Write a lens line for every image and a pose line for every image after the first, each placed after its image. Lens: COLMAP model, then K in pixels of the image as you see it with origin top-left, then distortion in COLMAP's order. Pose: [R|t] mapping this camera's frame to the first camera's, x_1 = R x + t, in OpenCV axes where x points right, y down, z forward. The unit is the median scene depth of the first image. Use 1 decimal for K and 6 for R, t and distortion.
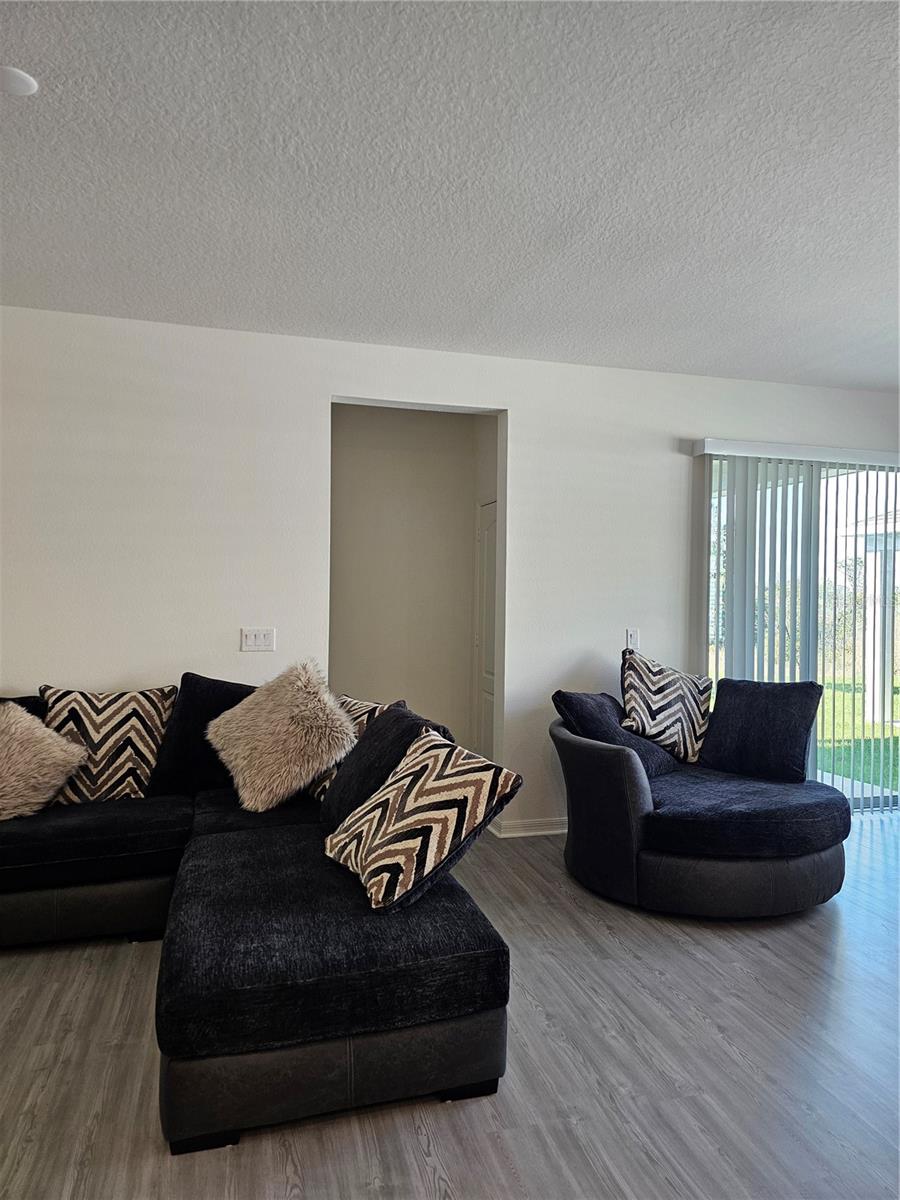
lens RADIAL K [[818.1, 0, 451.4], [0, 818.1, 584.3], [0, 0, 1]] dist [0.074386, -0.073230]
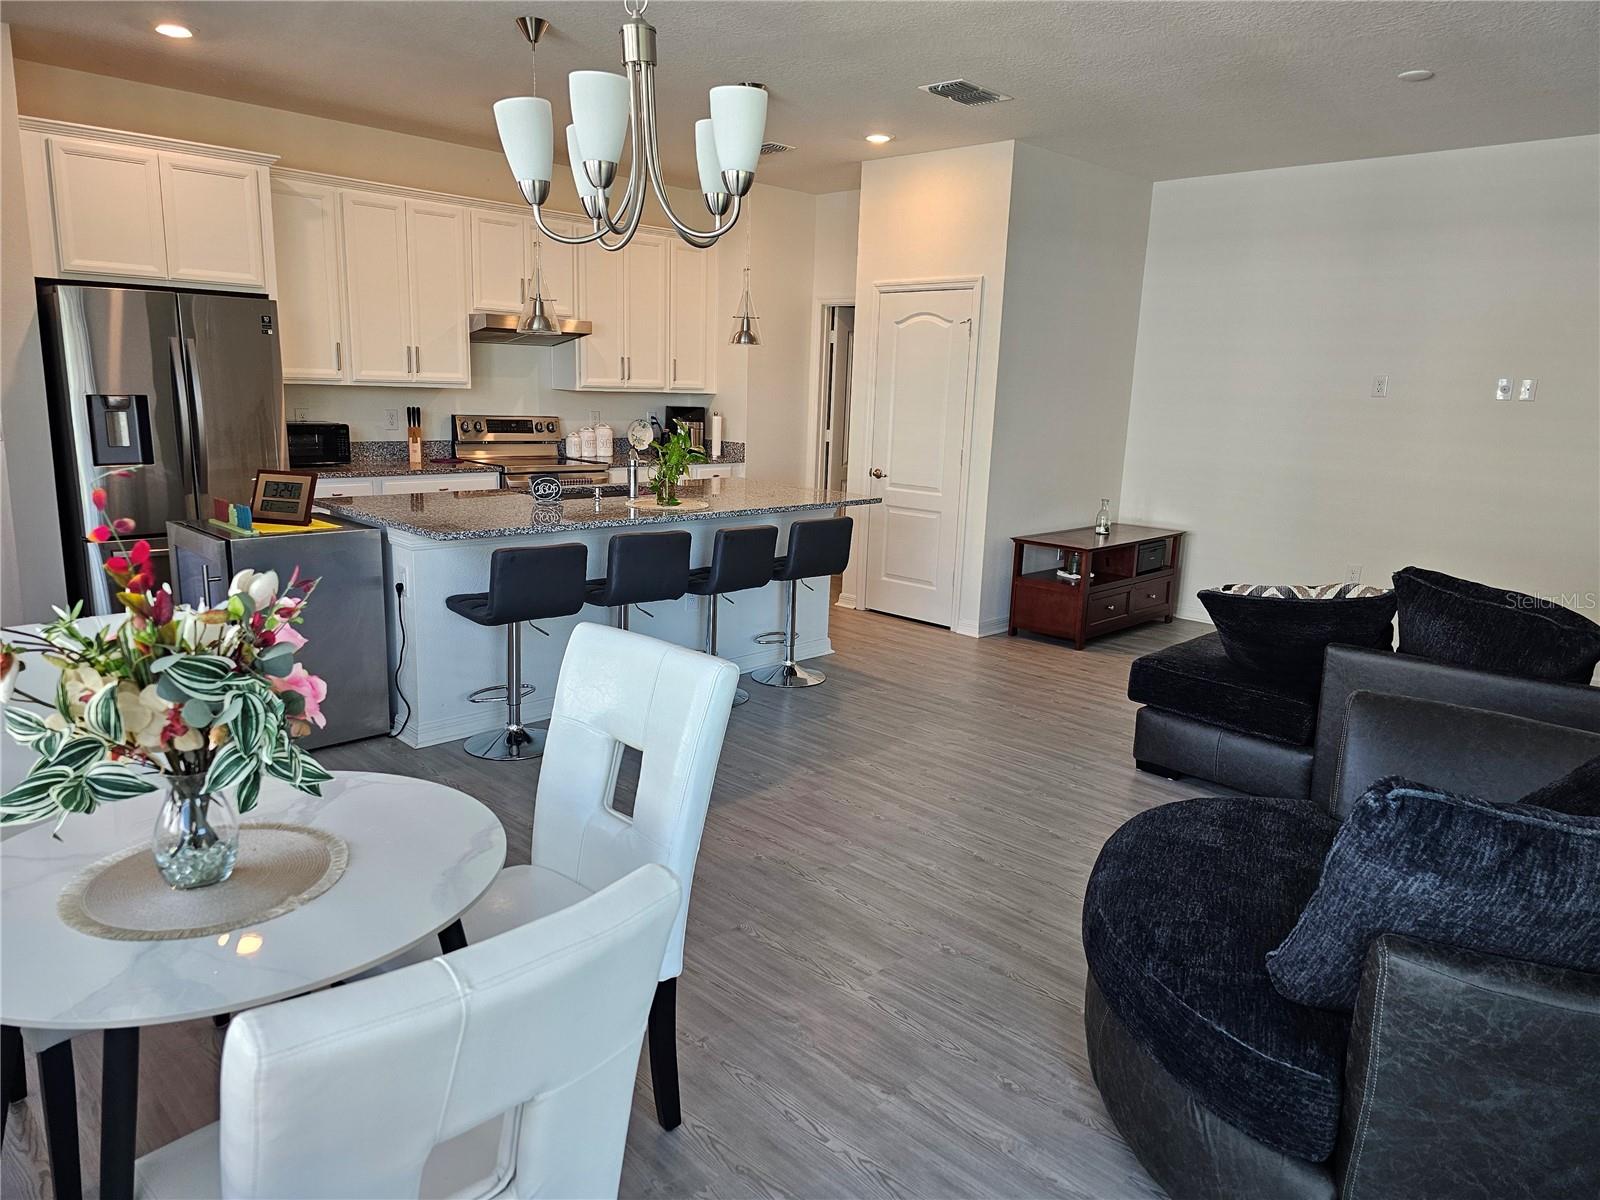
lens RADIAL K [[1071.4, 0, 794.4], [0, 1071.4, 596.4], [0, 0, 1]] dist [0.063195, -0.065472]
pose [[-0.868143, 0.057514, -0.492970, 0.894510], [-0.048159, 0.978814, 0.199006, 0.000115], [0.493972, 0.196507, -0.846981, 1.377446]]
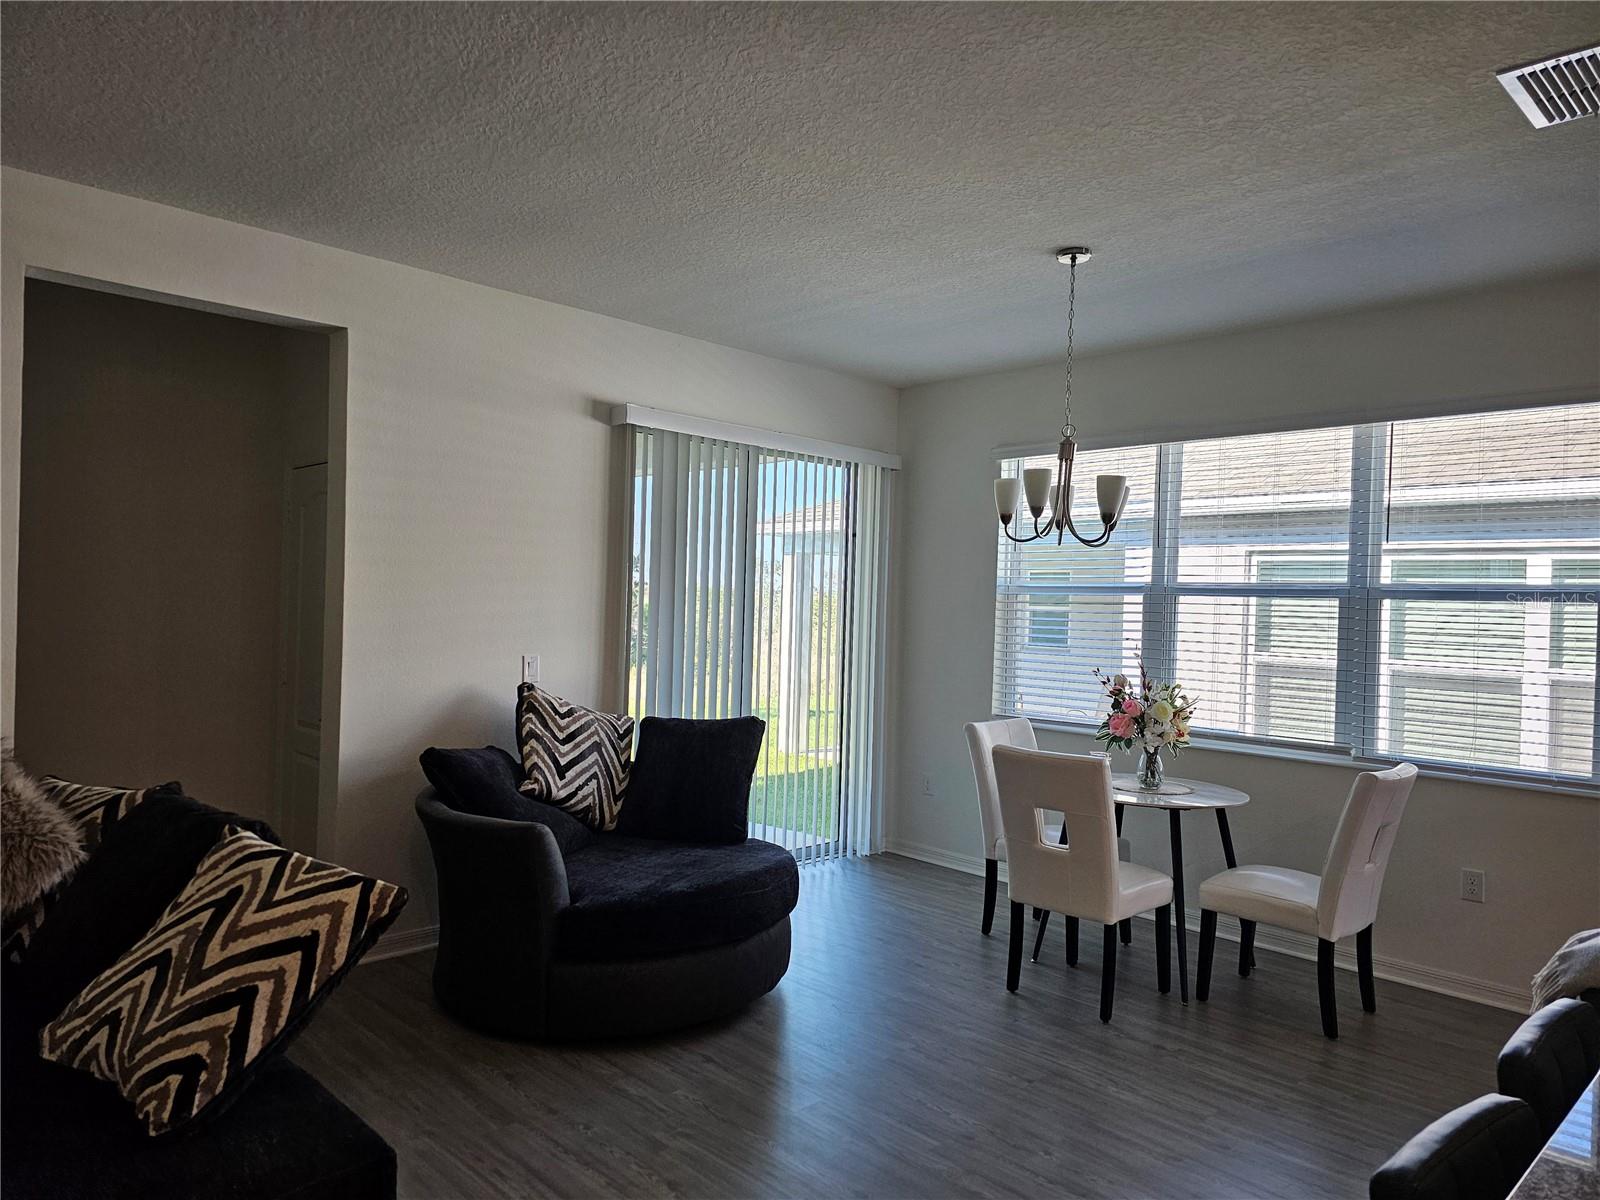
lens RADIAL K [[1090.8, 0, 795.6], [0, 1090.8, 601.8], [0, 0, 1]] dist [0.074386, -0.073230]
pose [[0.878658, 0.008850, 0.477370, -0.048297], [-0.017092, 0.999770, 0.012923, -0.012209], [-0.477146, -0.019514, 0.878607, 0.044995]]
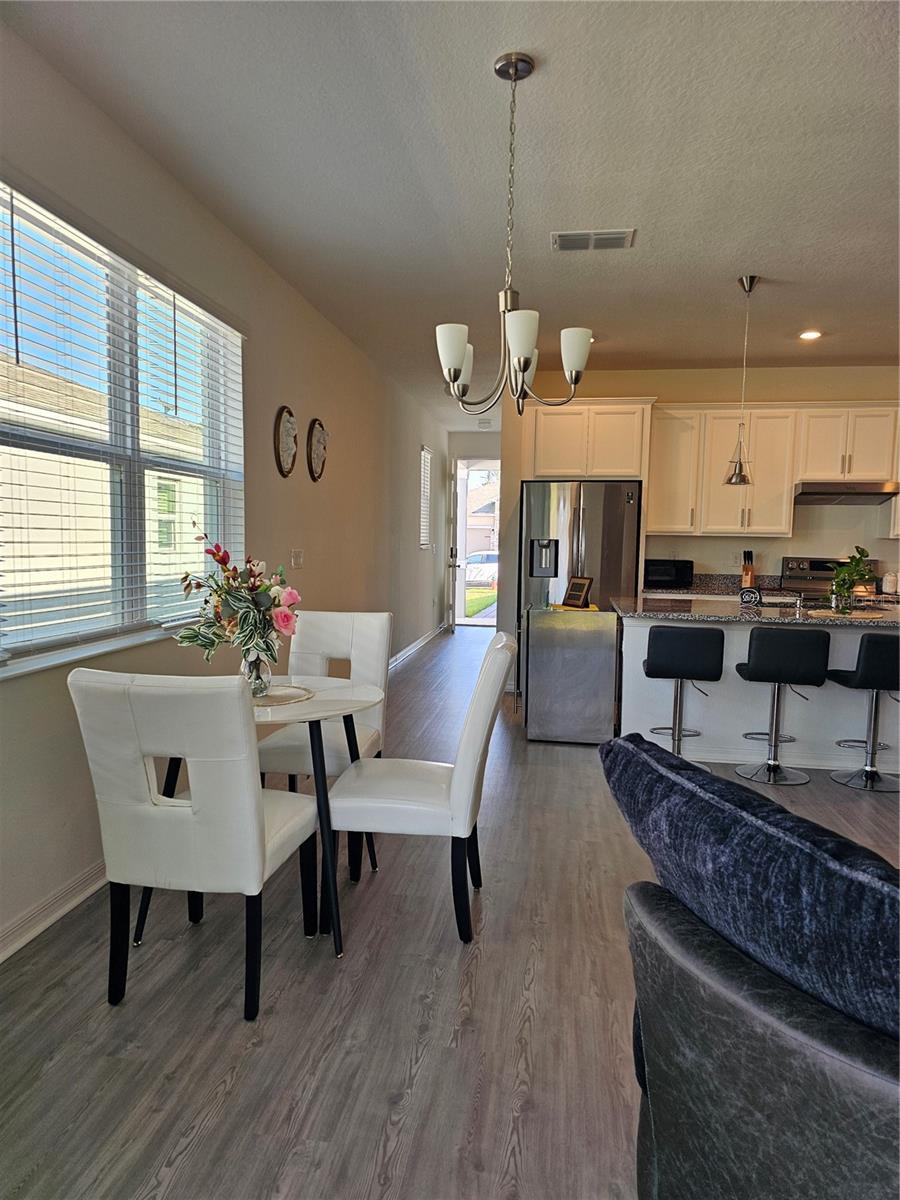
lens RADIAL K [[806.9, 0, 443.7], [0, 806.9, 602.6], [0, 0, 1]] dist [0.054278, -0.052892]
pose [[-0.911258, -0.061179, 0.407265, 0.433869], [-0.026611, 0.995585, 0.090014, 0.045240], [-0.410974, 0.071188, -0.908863, 1.527503]]
